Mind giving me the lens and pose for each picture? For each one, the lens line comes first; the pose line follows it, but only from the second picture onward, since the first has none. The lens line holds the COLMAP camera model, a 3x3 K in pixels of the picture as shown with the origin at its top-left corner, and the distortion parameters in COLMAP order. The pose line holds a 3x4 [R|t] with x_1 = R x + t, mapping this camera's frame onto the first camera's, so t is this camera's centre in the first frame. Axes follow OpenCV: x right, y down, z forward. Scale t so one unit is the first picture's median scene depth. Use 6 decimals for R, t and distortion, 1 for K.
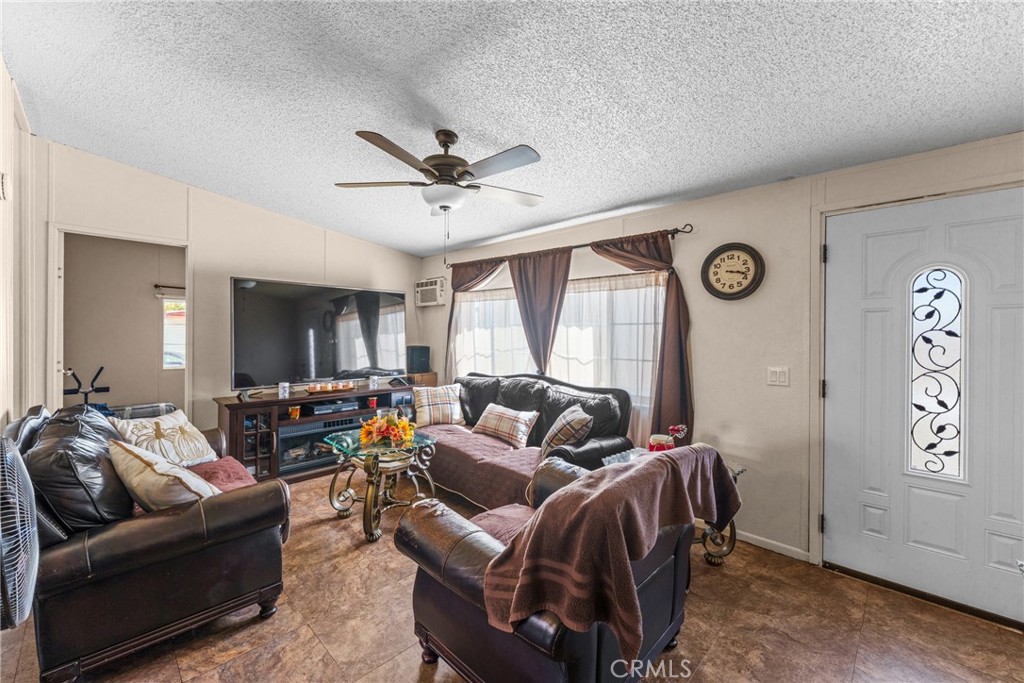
lens RADIAL K [[411.1, 0, 507.5], [0, 411.1, 331.9], [0, 0, 1]] dist [0.000013, -0.000114]
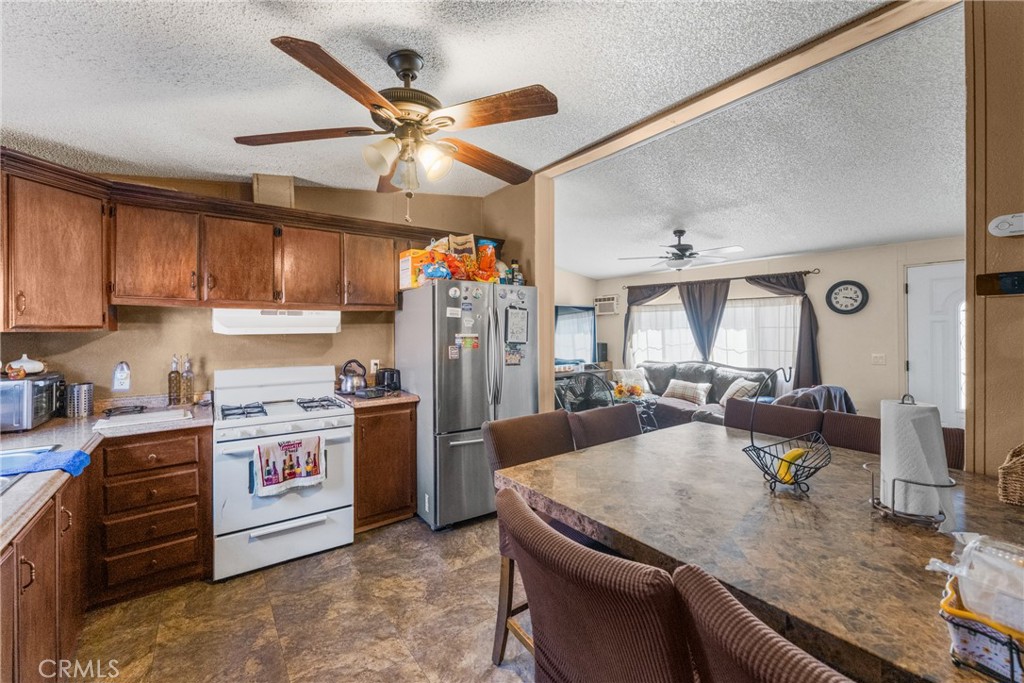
lens RADIAL K [[414.6, 0, 510.6], [0, 414.6, 331.6], [0, 0, 1]] dist [0.000134, -0.000103]
pose [[0.986059, -0.012042, -0.165957, -0.433493], [0.013184, 0.999896, 0.005777, -0.028170], [0.165870, -0.007885, 0.986116, -0.737446]]
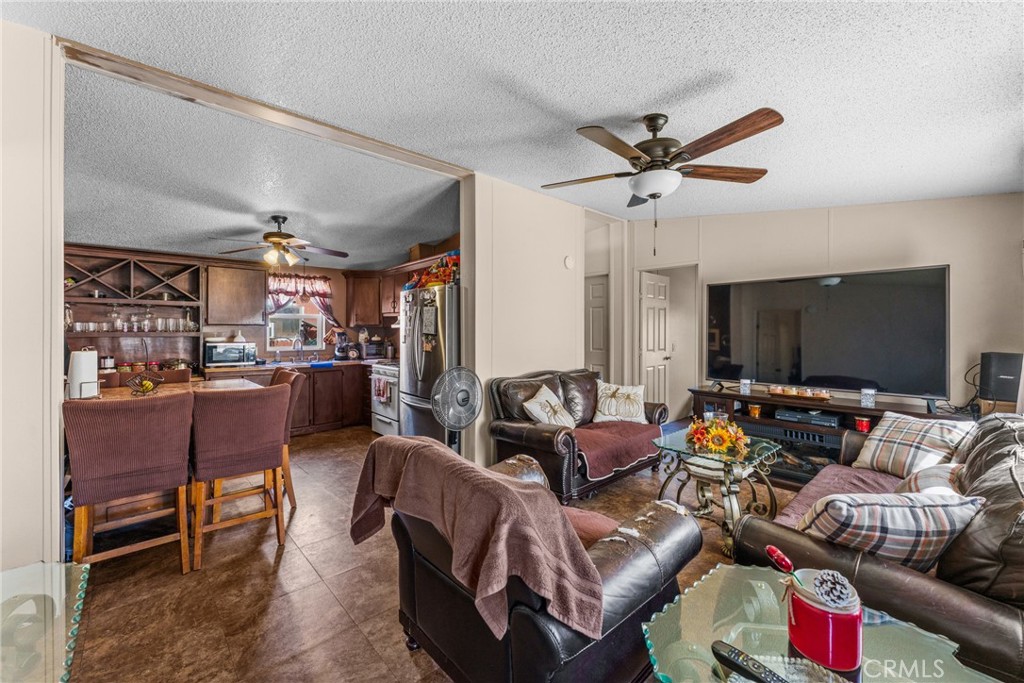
lens RADIAL K [[411.1, 0, 507.5], [0, 411.1, 331.9], [0, 0, 1]] dist [0.000013, -0.000114]
pose [[-0.064616, -0.009798, -0.997862, 0.568249], [0.005747, 0.999932, -0.010190, 0.011773], [0.997894, -0.006393, -0.064555, 0.509899]]
